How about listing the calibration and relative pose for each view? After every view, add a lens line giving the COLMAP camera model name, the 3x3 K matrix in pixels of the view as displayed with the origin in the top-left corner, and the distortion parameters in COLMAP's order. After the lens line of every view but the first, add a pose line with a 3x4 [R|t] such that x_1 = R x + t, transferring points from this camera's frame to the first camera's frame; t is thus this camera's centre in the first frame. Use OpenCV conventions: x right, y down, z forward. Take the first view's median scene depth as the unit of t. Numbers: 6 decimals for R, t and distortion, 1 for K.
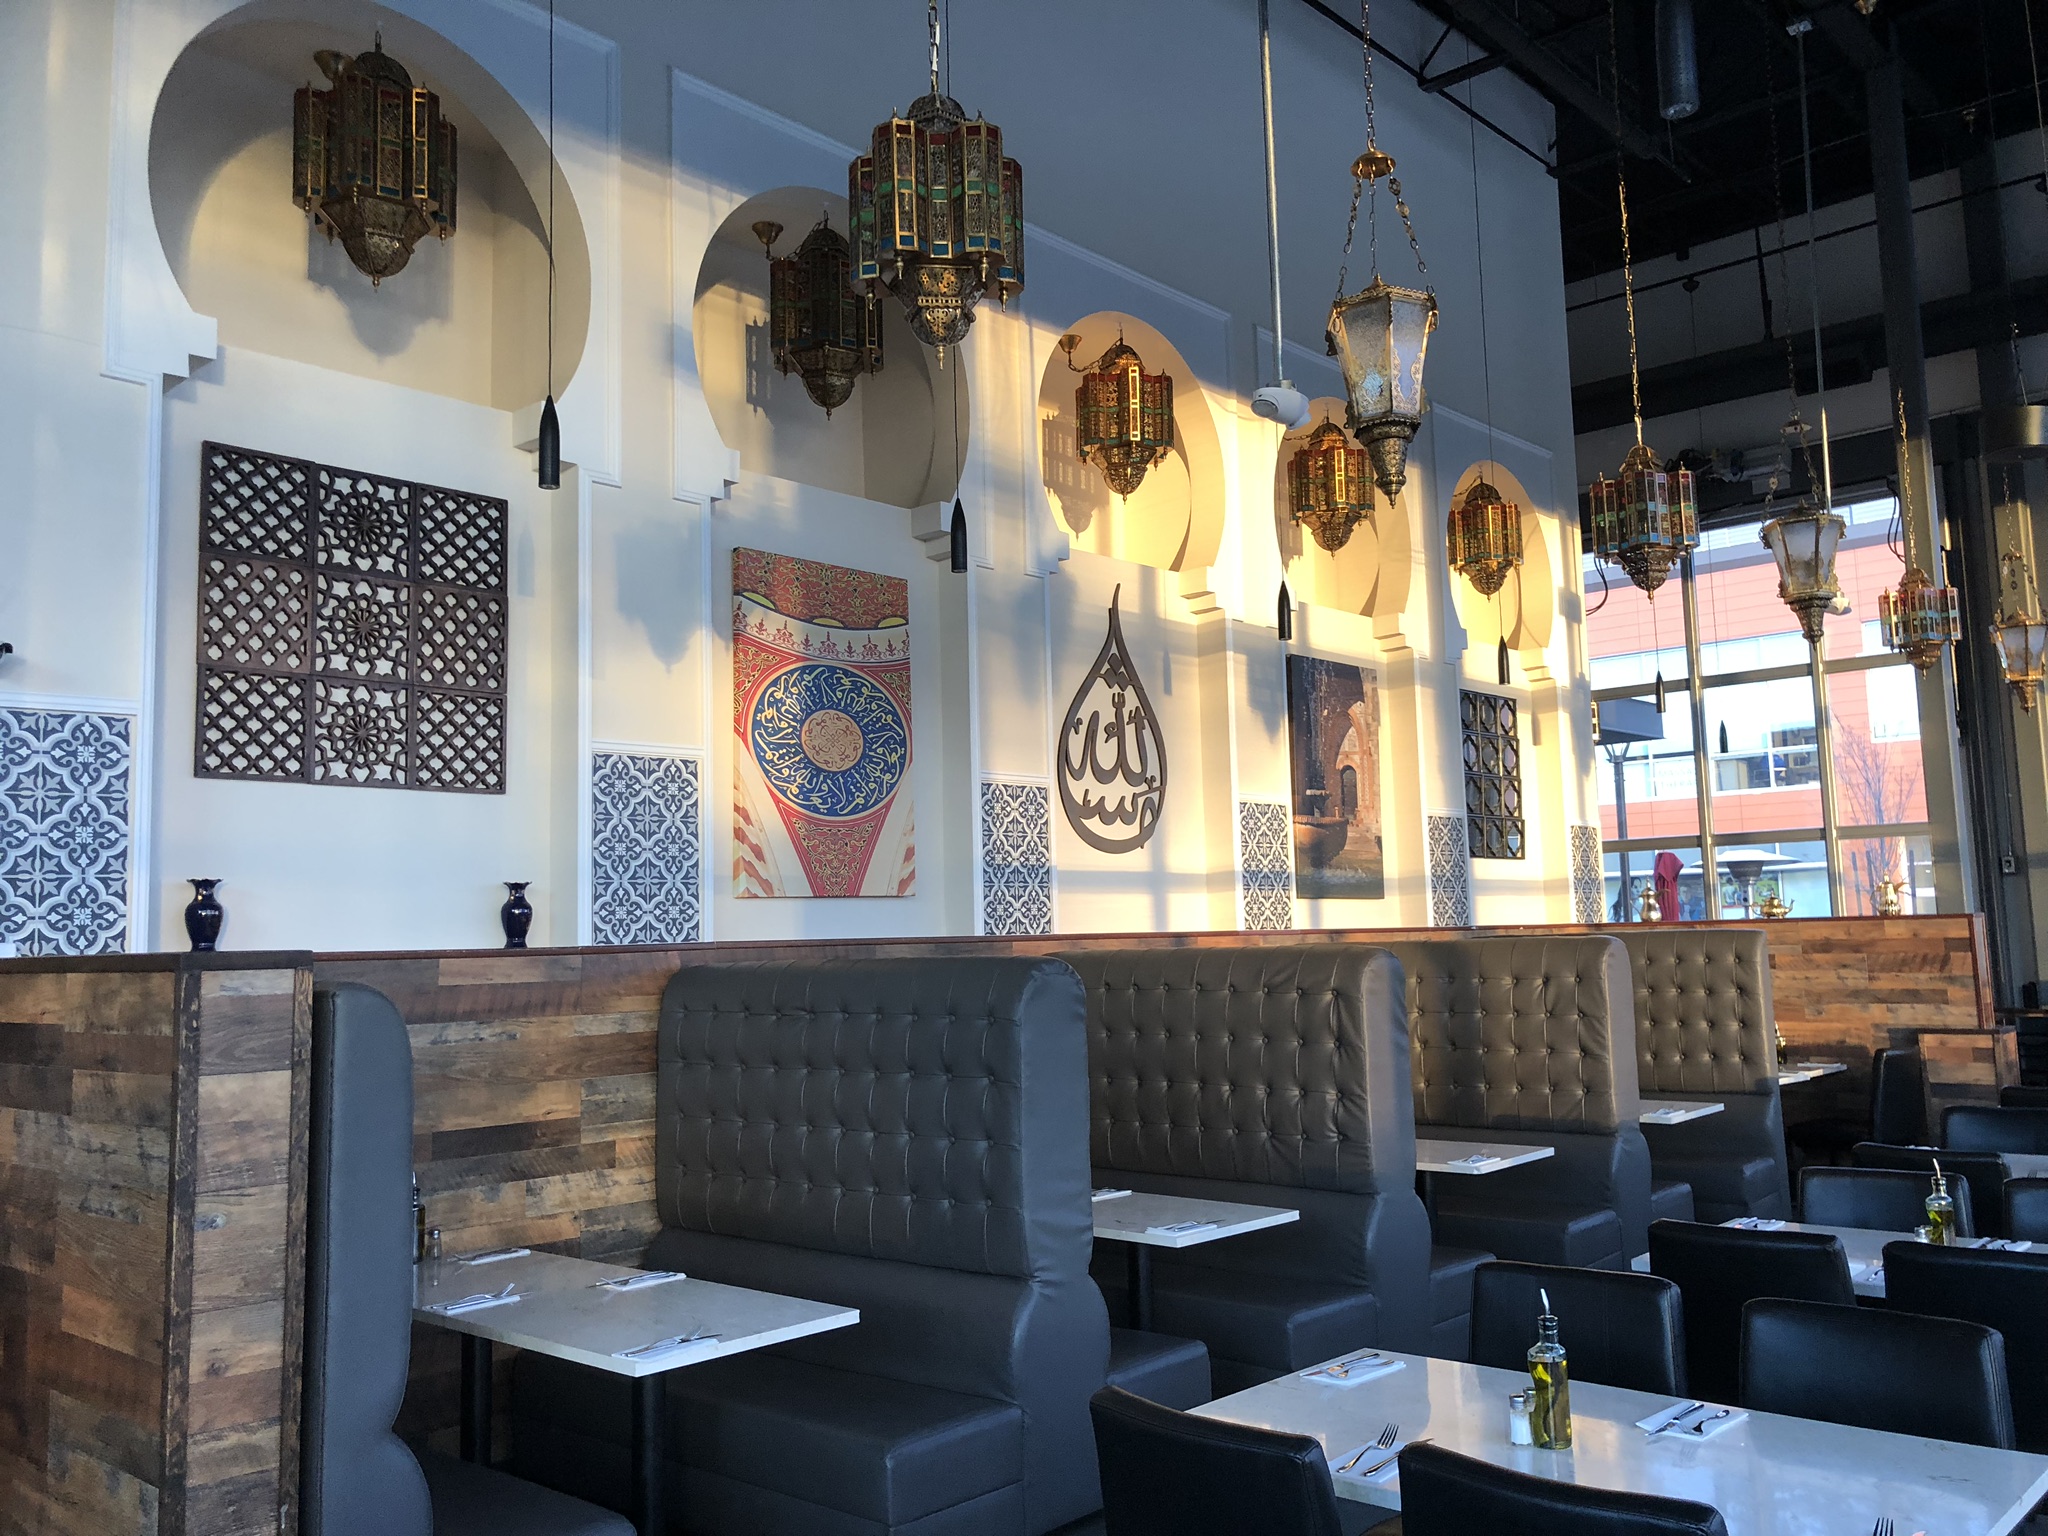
lens RADIAL K [[1653.2, 0, 1024.0], [0, 1653.2, 768.0], [0, 0, 1]] dist [0.030437, -0.042807]
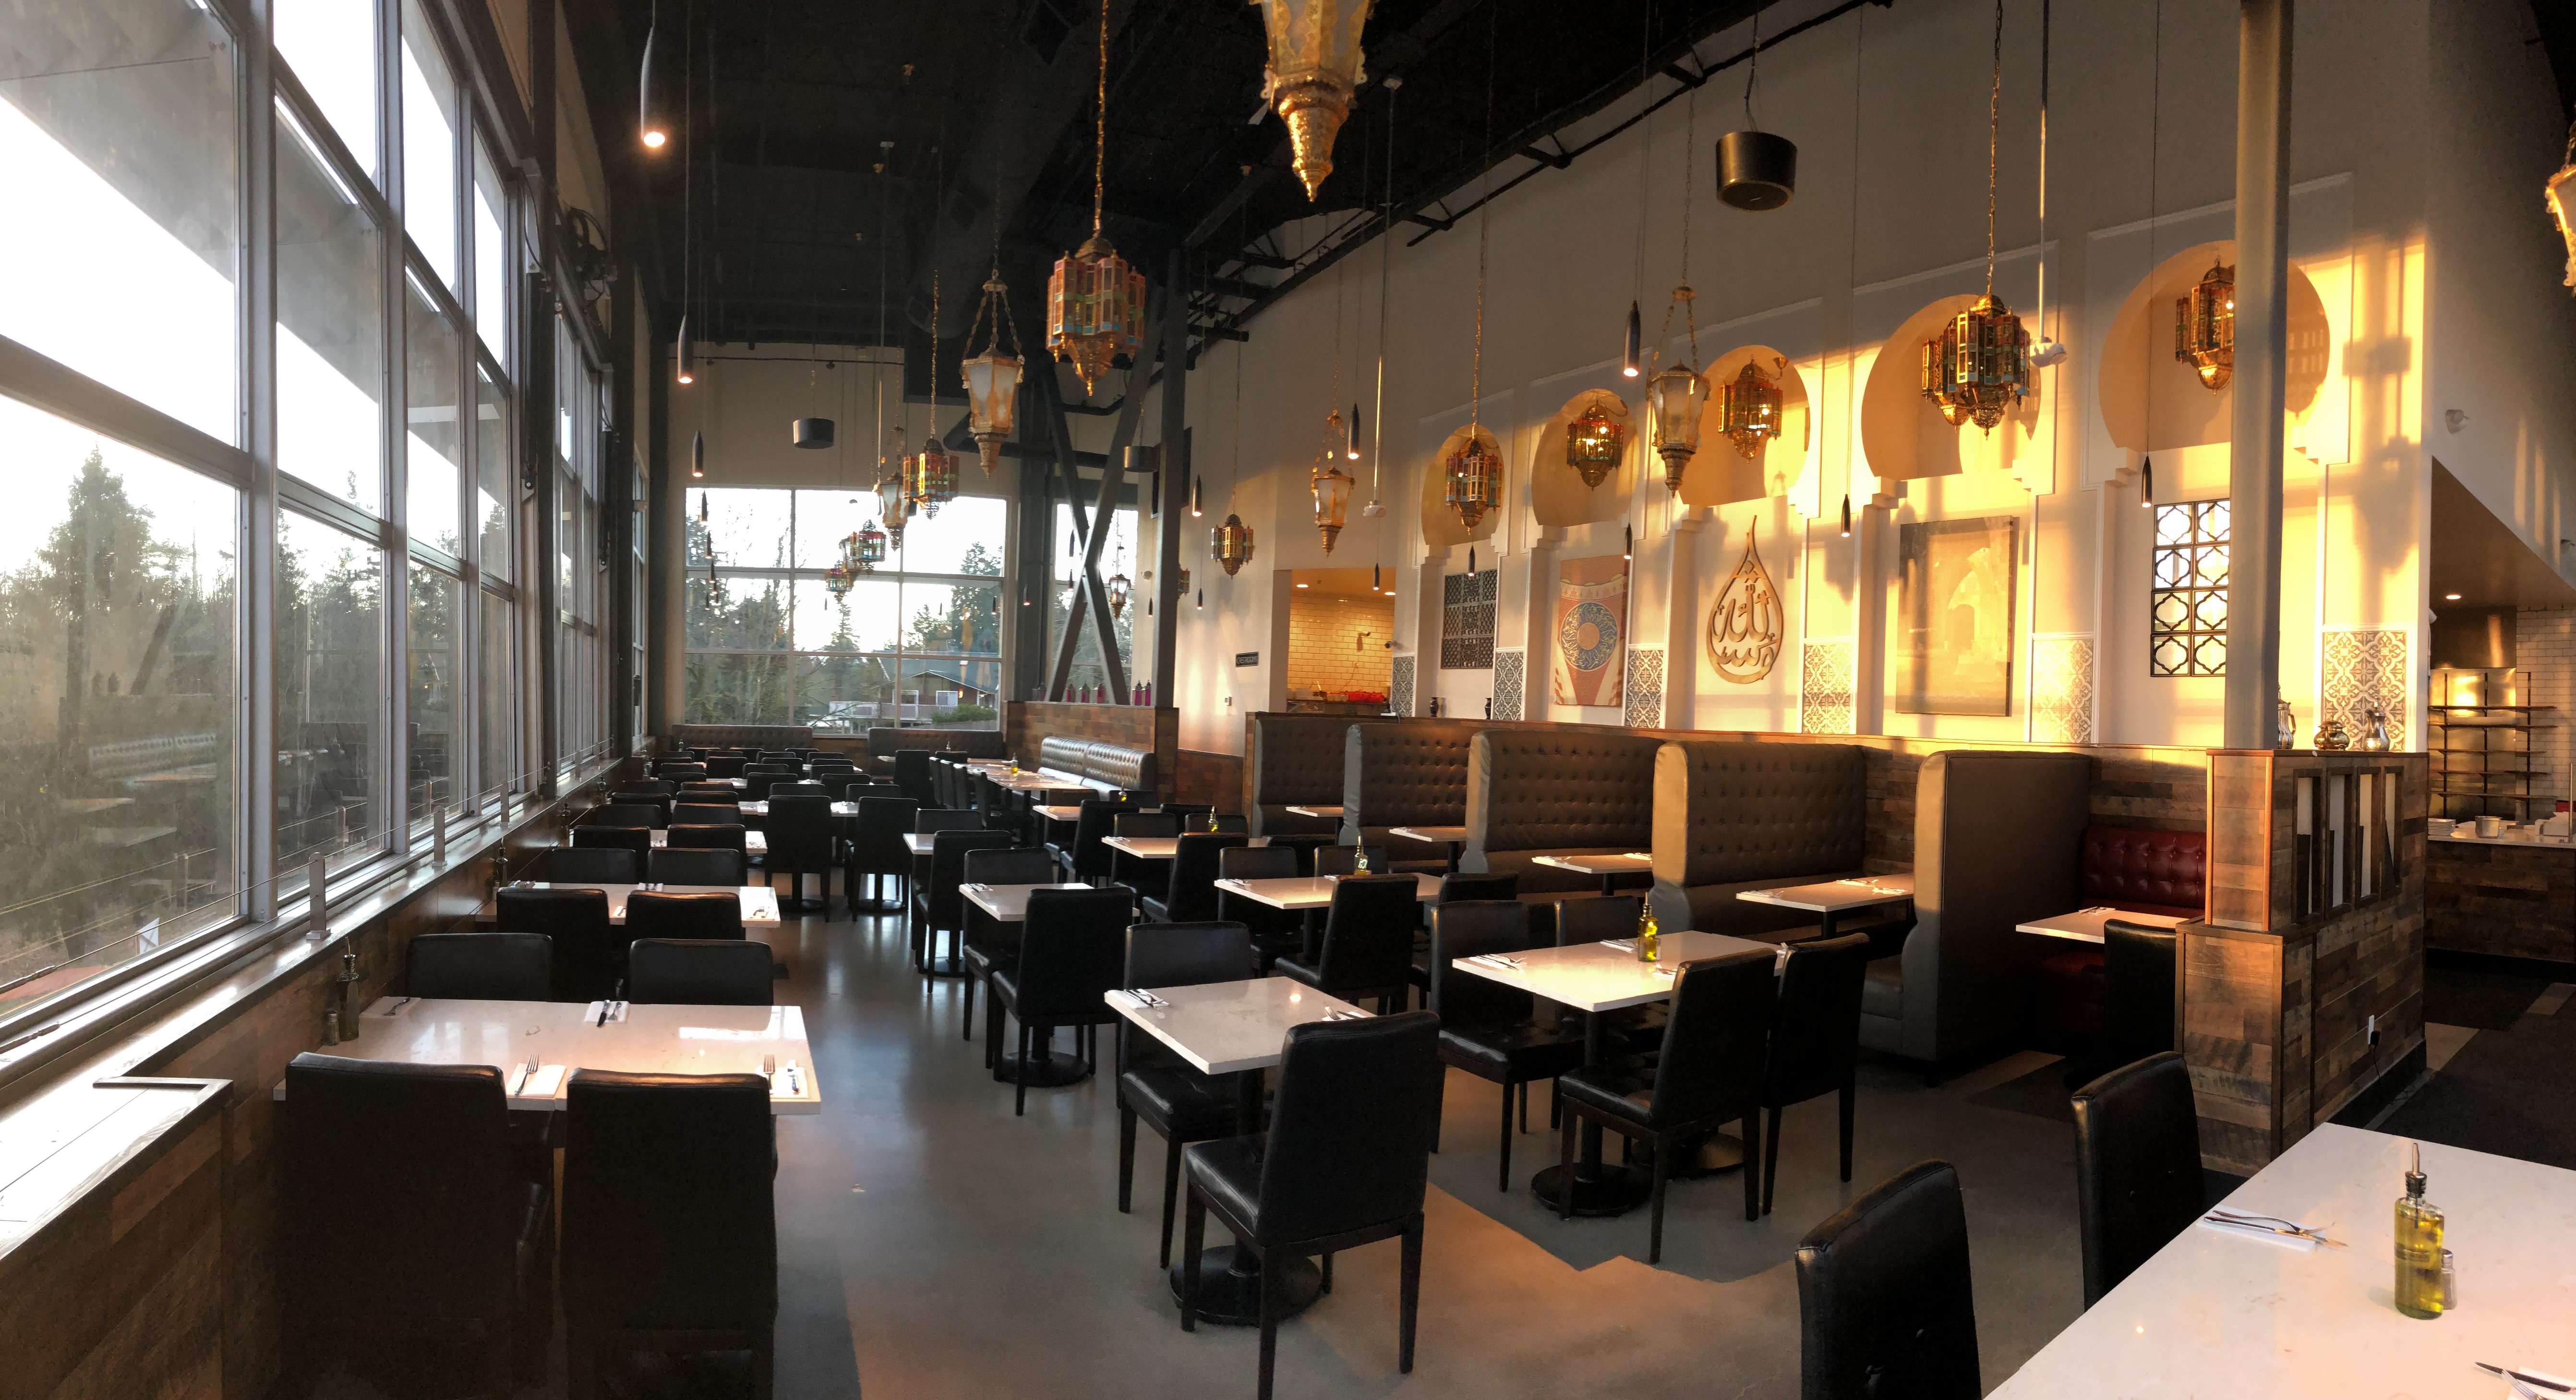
lens RADIAL K [[1609.9, 0, 1288.0], [0, 1609.9, 700.0], [0, 0, 1]] dist [-0.073610, 0.000820]
pose [[-0.305024, -0.000999, -0.952344, 2.041086], [0.058863, 0.998068, -0.019900, 0.087090], [0.950524, -0.062128, -0.304376, 1.245429]]
